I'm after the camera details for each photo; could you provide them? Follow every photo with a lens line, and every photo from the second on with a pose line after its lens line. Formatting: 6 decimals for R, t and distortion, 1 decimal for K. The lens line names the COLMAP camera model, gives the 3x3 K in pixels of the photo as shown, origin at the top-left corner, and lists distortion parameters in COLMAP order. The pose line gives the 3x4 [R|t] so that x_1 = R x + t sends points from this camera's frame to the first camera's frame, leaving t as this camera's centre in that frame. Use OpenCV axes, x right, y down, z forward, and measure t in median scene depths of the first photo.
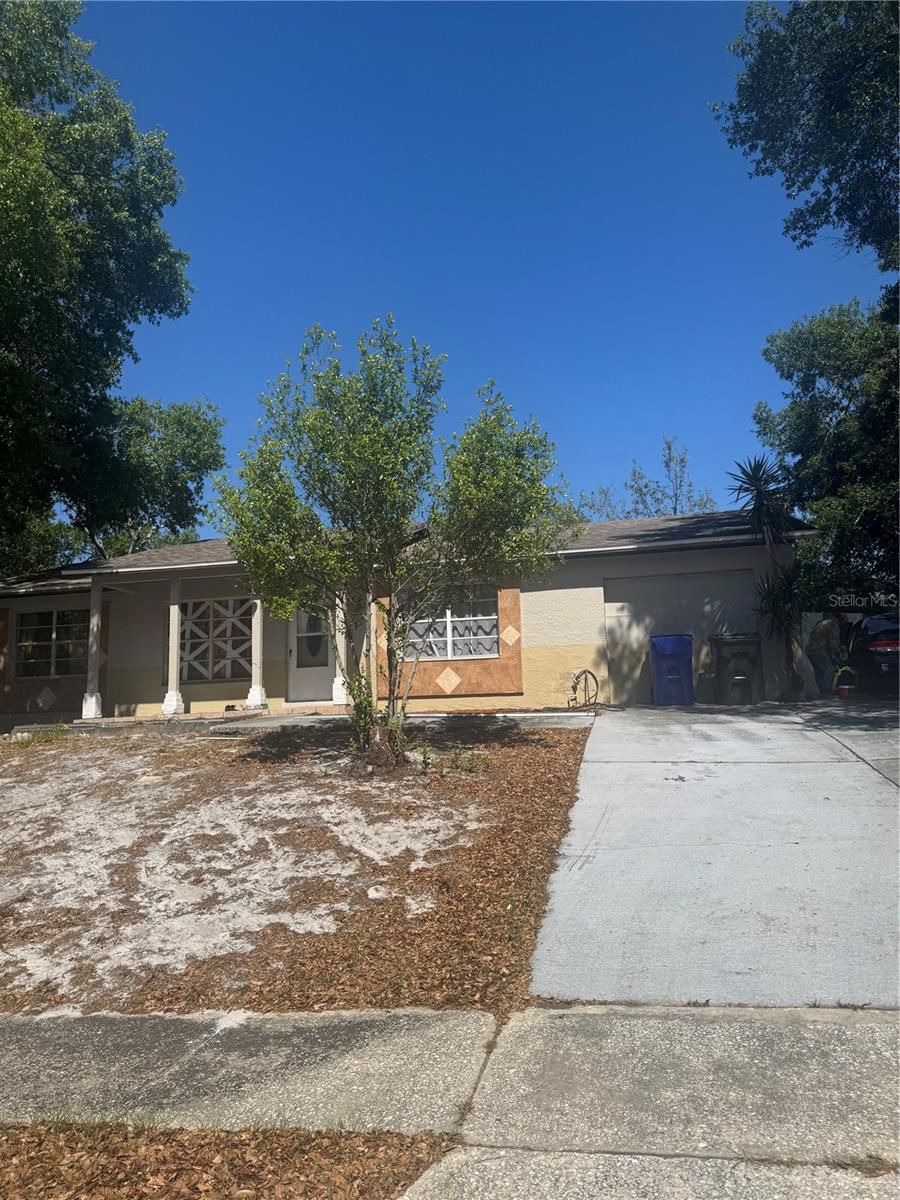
lens RADIAL K [[838.3, 0, 451.4], [0, 838.3, 592.4], [0, 0, 1]] dist [-0.010506, -0.001411]
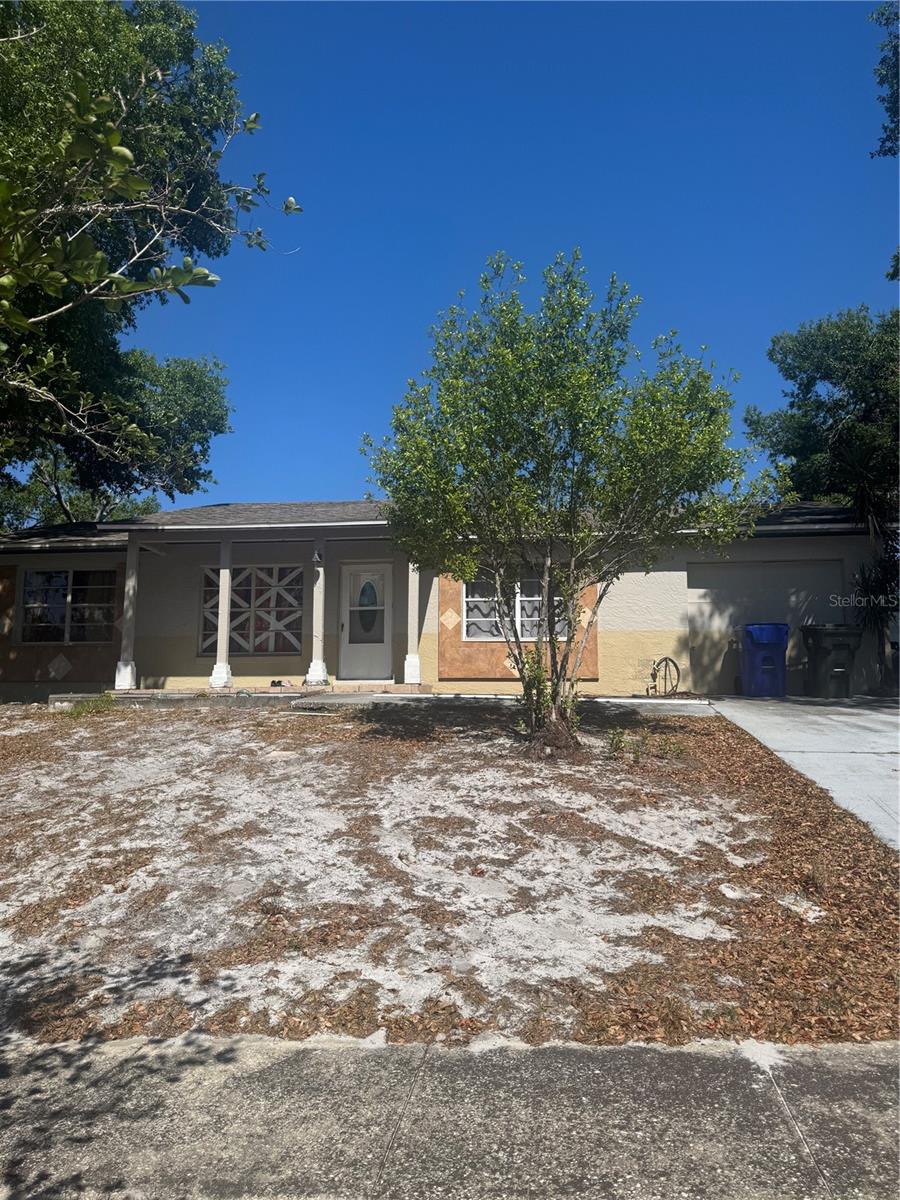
lens RADIAL K [[839.8, 0, 450.0], [0, 839.8, 600.0], [0, 0, 1]] dist [-0.004925, -0.005361]
pose [[0.995060, 0.045655, 0.088150, -0.170164], [-0.047201, 0.998765, 0.015530, 0.023702], [-0.087332, -0.019614, 0.995986, 0.067360]]
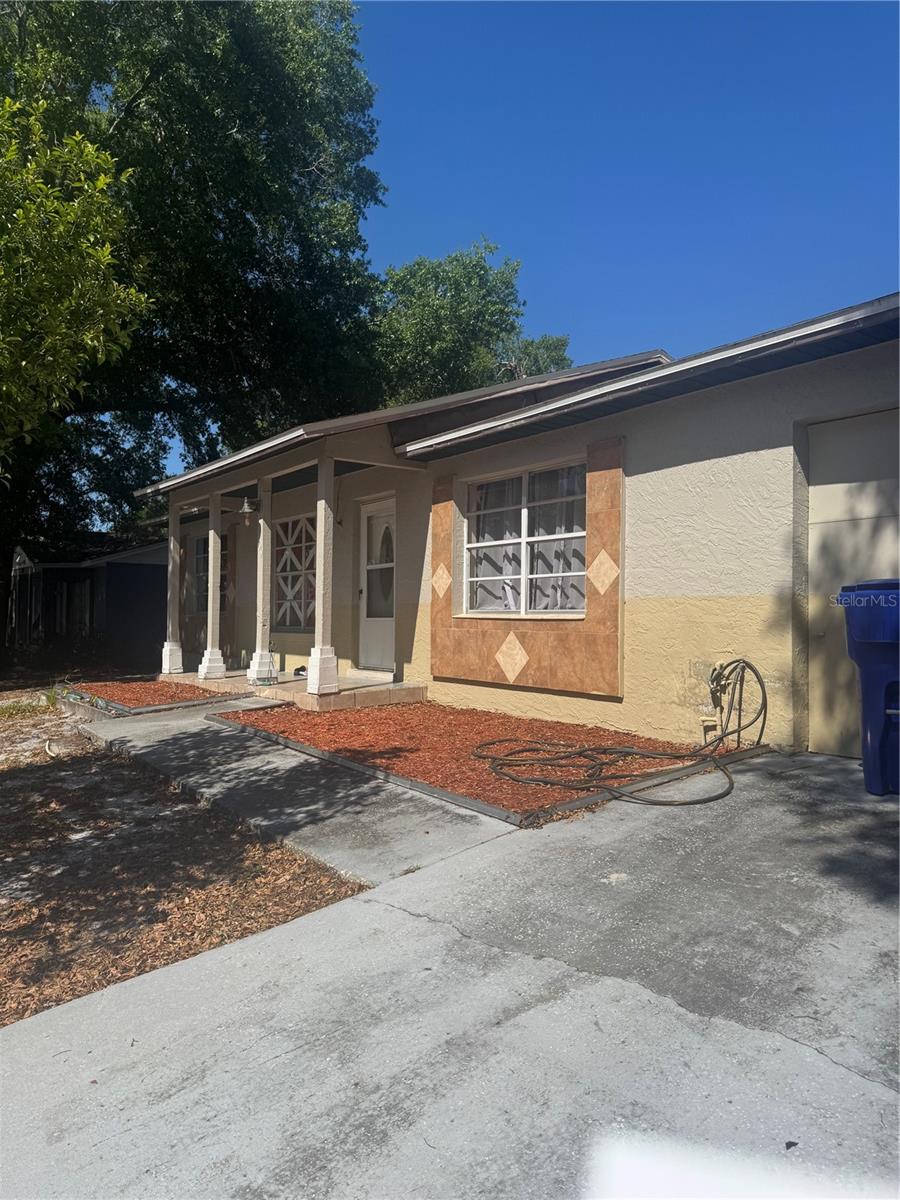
lens RADIAL K [[839.8, 0, 450.0], [0, 839.8, 600.0], [0, 0, 1]] dist [-0.004925, -0.005361]
pose [[0.754699, 0.020997, -0.655735, 0.316350], [0.070318, 0.991141, 0.112667, 0.008193], [0.652291, -0.131140, 0.746538, 0.601705]]
